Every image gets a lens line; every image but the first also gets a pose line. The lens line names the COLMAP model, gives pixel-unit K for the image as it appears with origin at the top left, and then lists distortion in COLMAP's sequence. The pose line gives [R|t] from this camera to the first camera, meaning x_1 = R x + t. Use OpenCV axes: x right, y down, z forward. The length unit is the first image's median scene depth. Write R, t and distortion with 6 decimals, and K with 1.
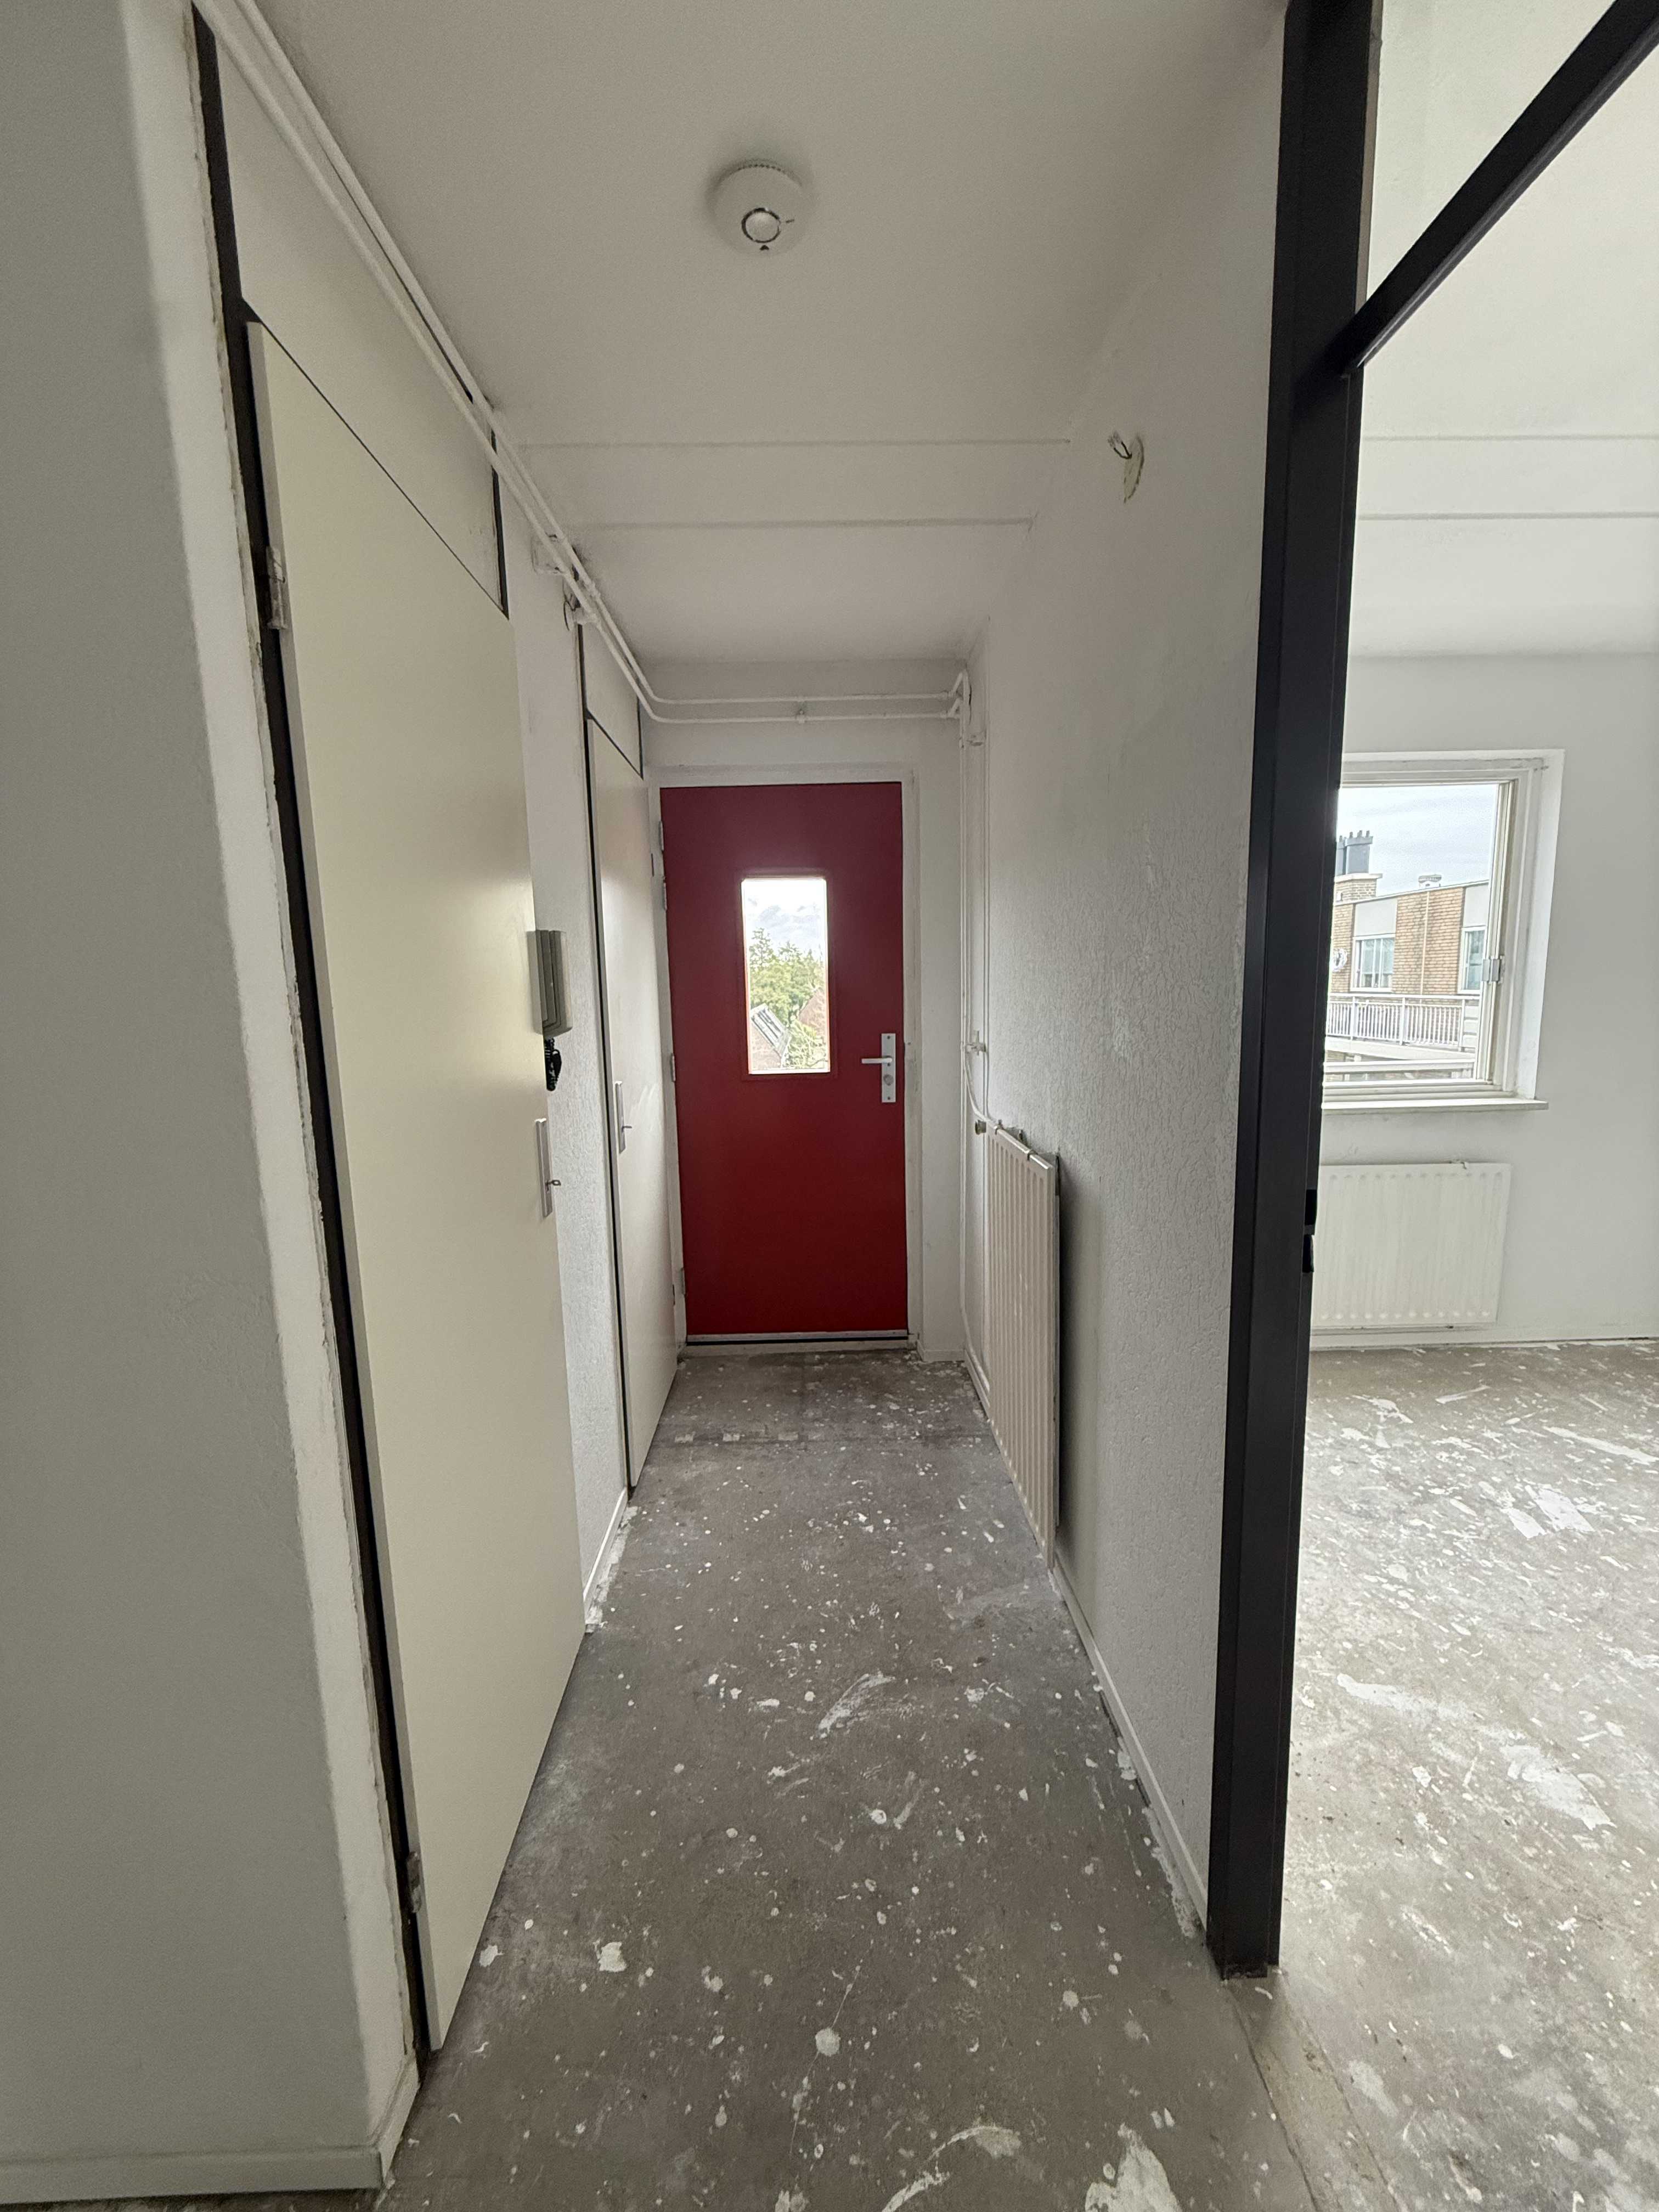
lens RADIAL K [[883.2, 0, 826.5], [0, 883.2, 1113.0], [0, 0, 1]] dist [-0.003673, -0.000341]
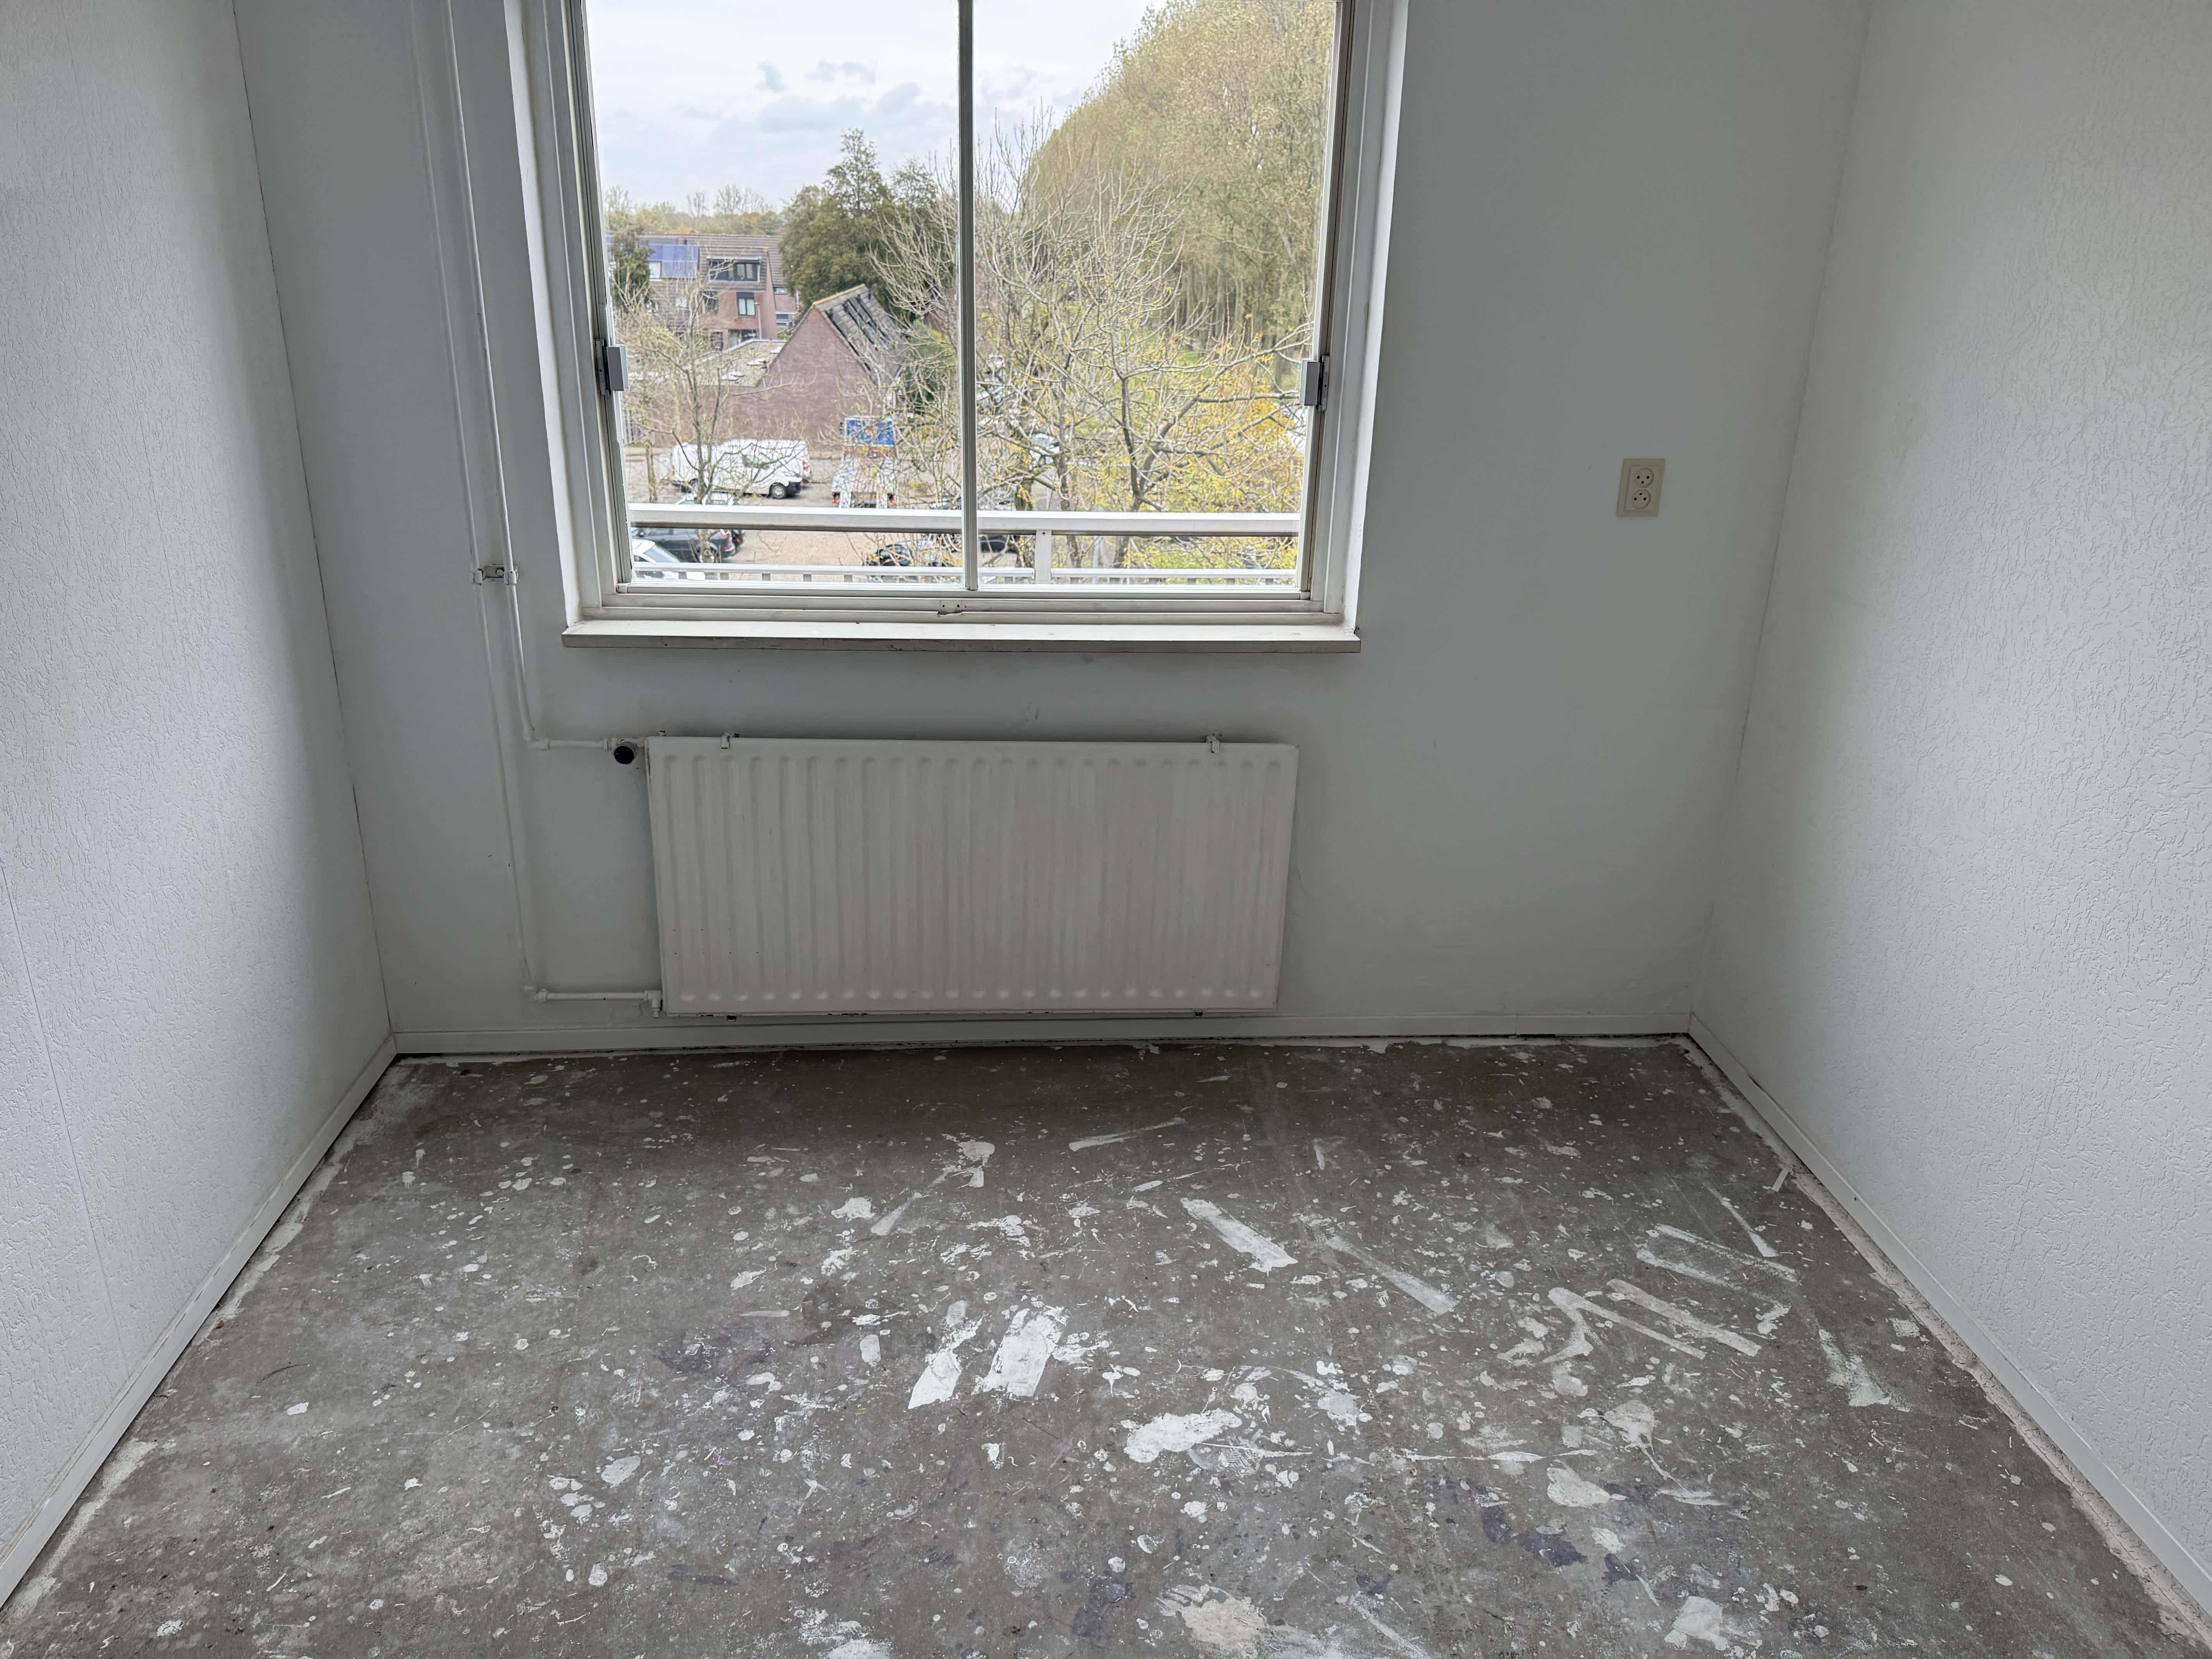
lens RADIAL K [[1541.0, 0, 1106.0], [0, 1541.0, 822.7], [0, 0, 1]] dist [0.019265, -0.009658]
pose [[0.997362, 0.025228, 0.068058, 0.725286], [-0.038953, 0.977227, 0.208593, -0.119961], [-0.061246, -0.210694, 0.975632, 0.029194]]
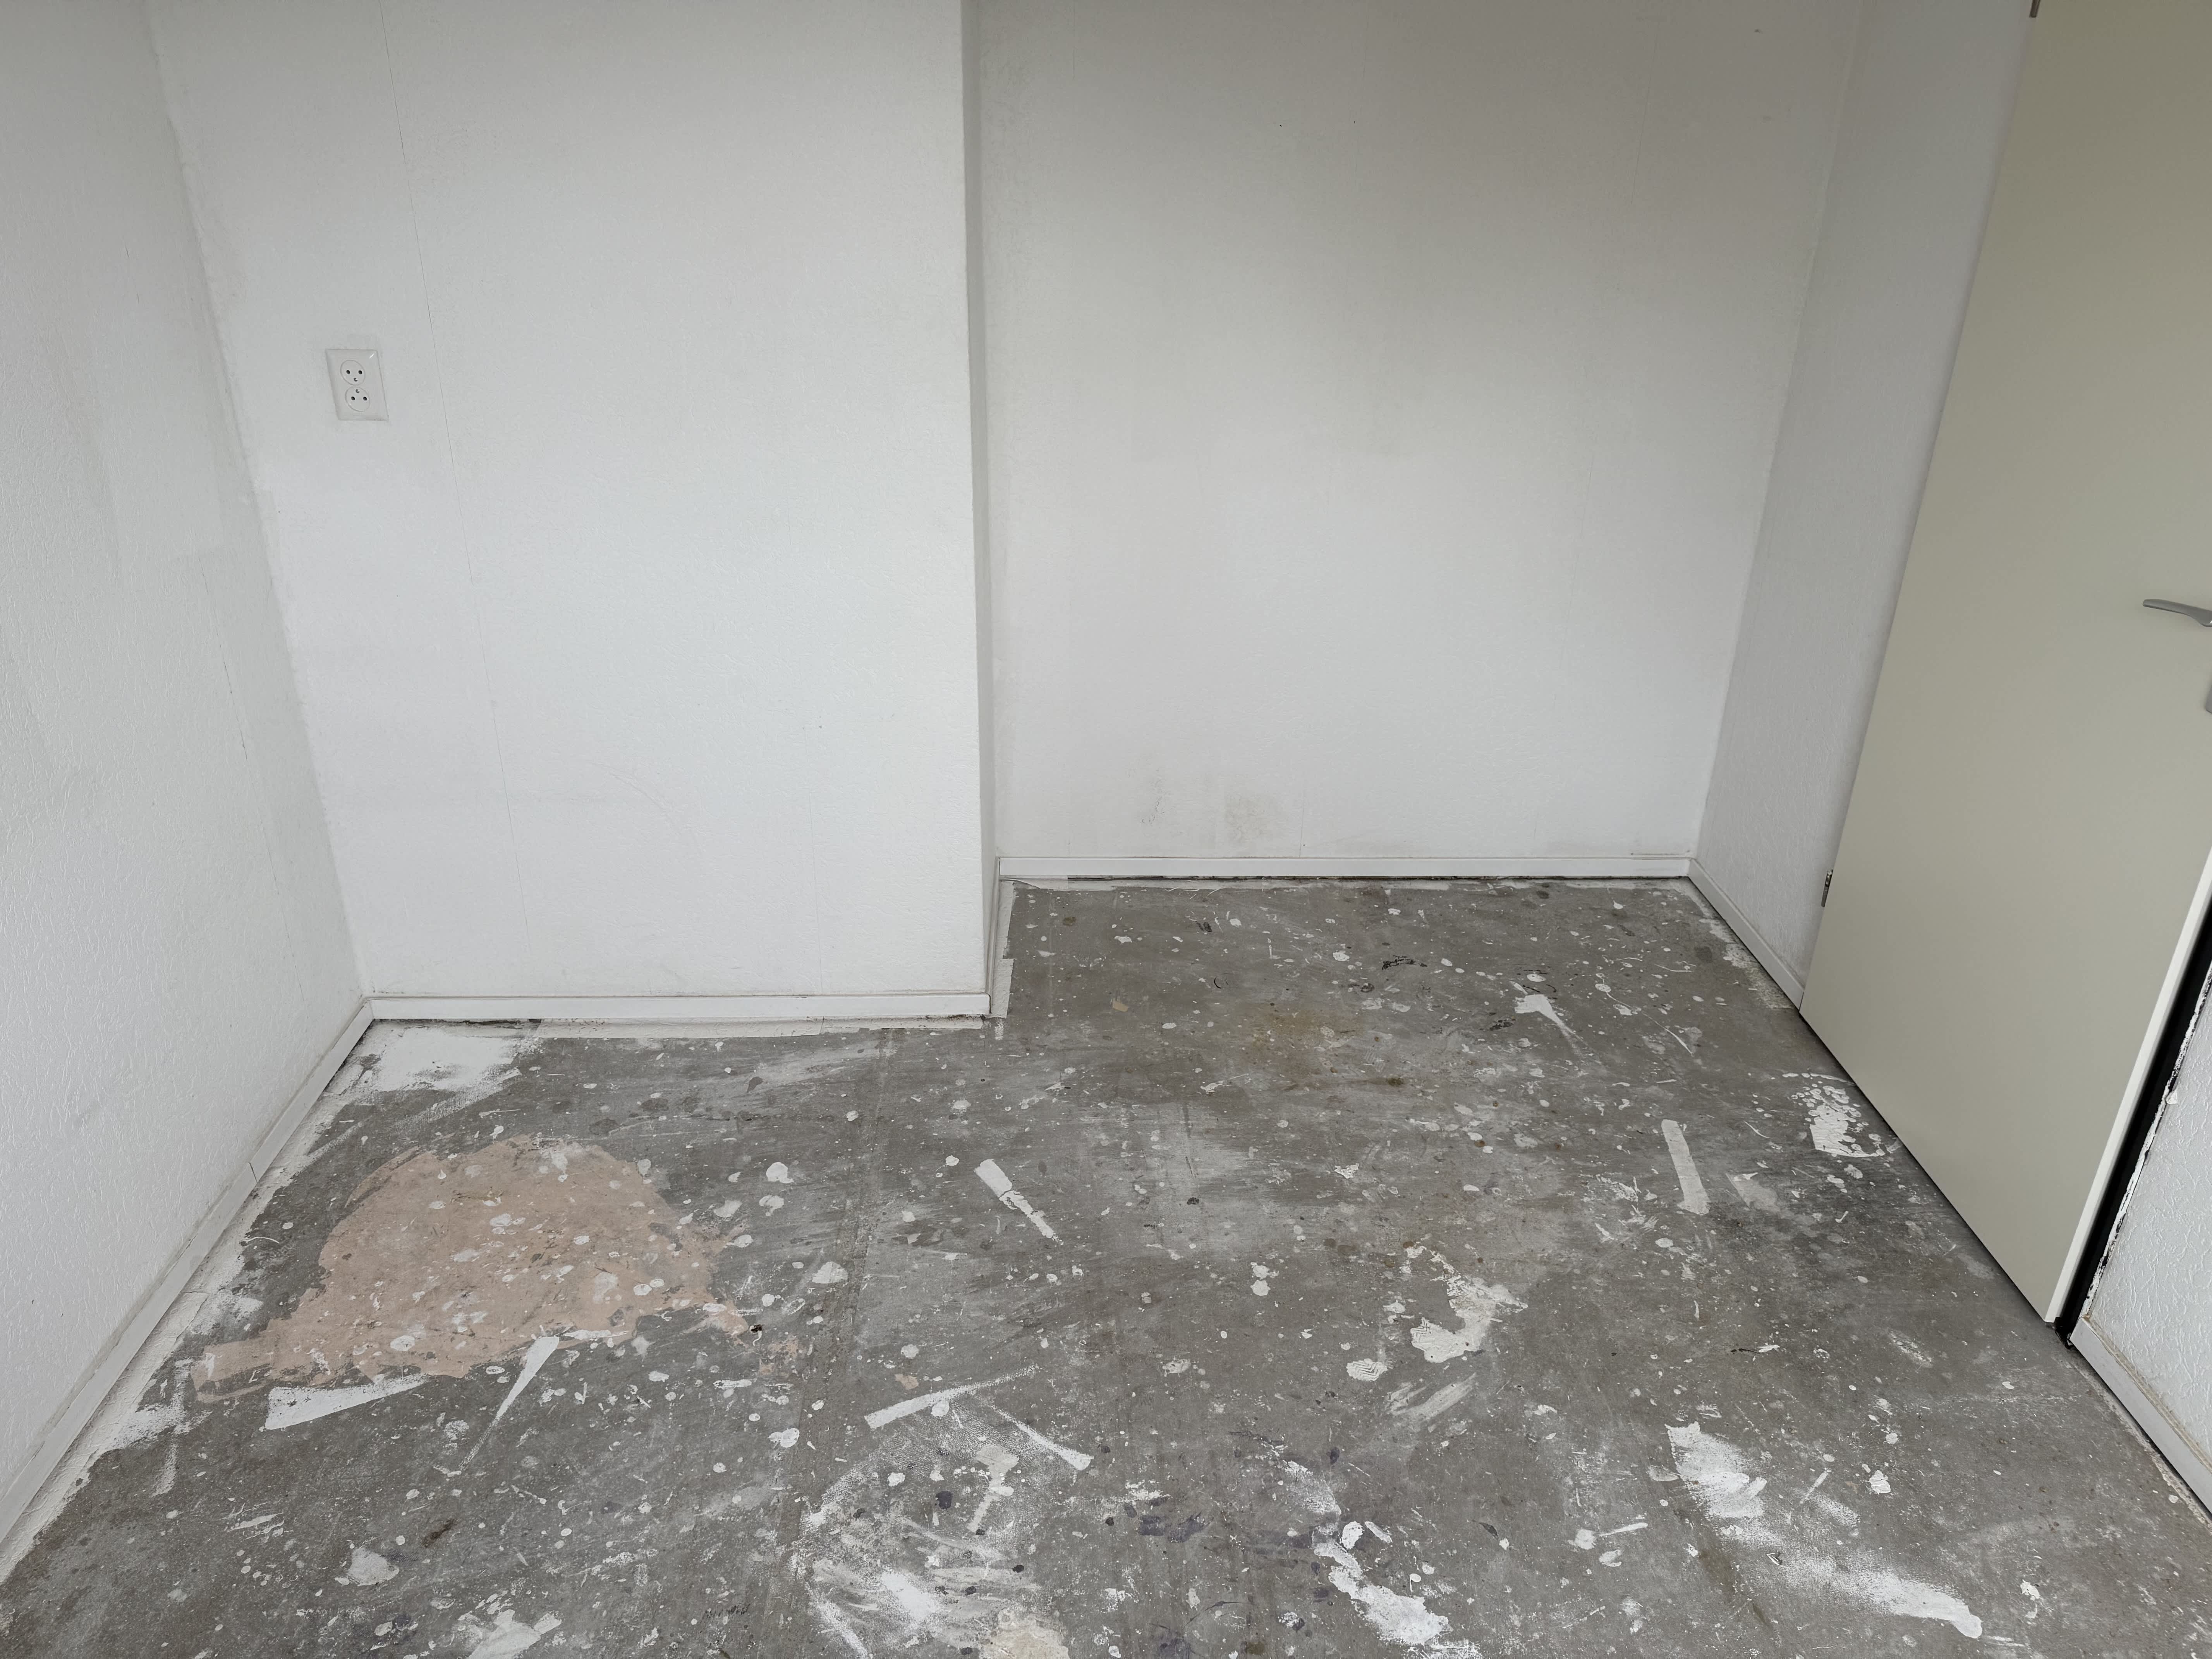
lens RADIAL K [[1541.0, 0, 1106.8], [0, 1541.0, 831.6], [0, 0, 1]] dist [0.019265, -0.009658]
pose [[-0.999959, 0.007904, 0.004513, 0.803761], [0.009082, 0.833685, 0.552165, -0.281927], [0.000602, 0.552183, -0.833723, 1.087336]]
